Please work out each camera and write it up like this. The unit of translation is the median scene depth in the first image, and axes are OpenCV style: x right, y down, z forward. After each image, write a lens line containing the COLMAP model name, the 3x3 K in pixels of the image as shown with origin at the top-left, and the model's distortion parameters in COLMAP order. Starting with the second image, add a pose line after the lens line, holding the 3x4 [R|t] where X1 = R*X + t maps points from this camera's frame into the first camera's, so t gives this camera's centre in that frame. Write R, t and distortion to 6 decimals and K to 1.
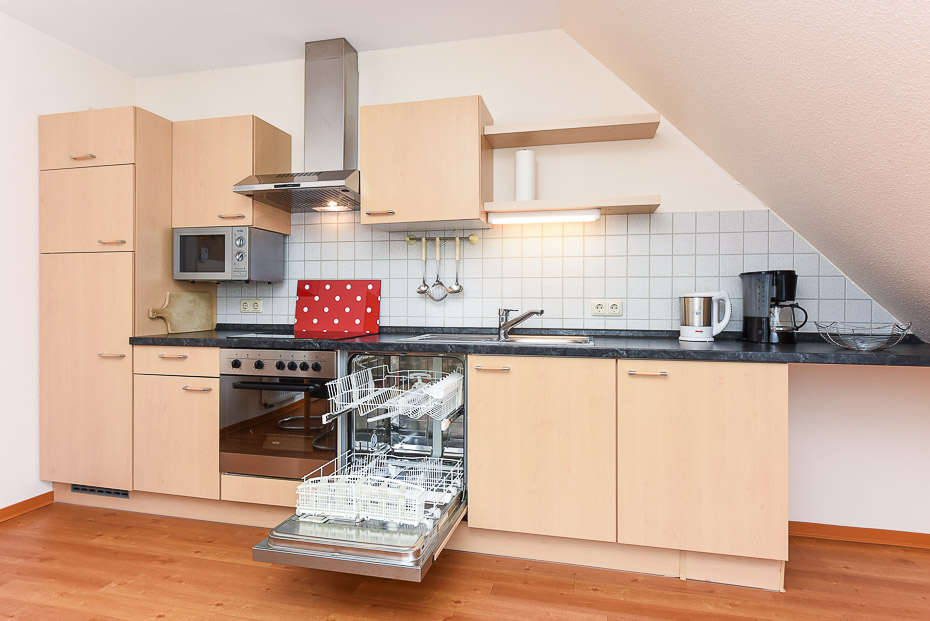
lens RADIAL K [[518.1, 0, 465.0], [0, 518.1, 299.9], [0, 0, 1]] dist [-0.004429, -0.000263]
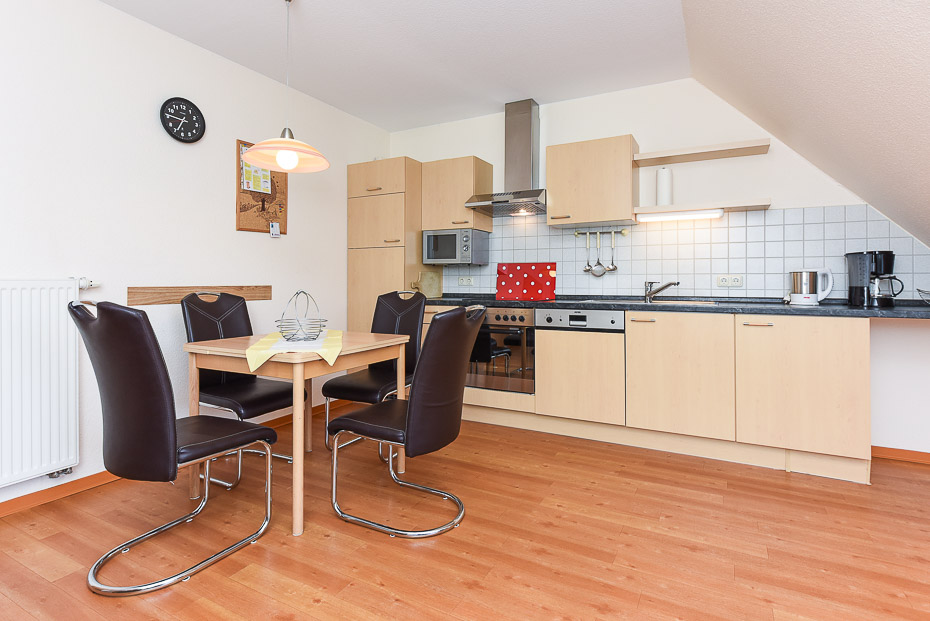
lens RADIAL K [[480.5, 0, 466.7], [0, 480.5, 279.6], [0, 0, 1]] dist [0.000758, -0.000120]
pose [[0.966962, -0.003648, -0.254893, -0.069355], [0.001914, 0.999973, -0.007052, 0.019544], [0.254912, 0.006331, 0.966944, -0.383872]]
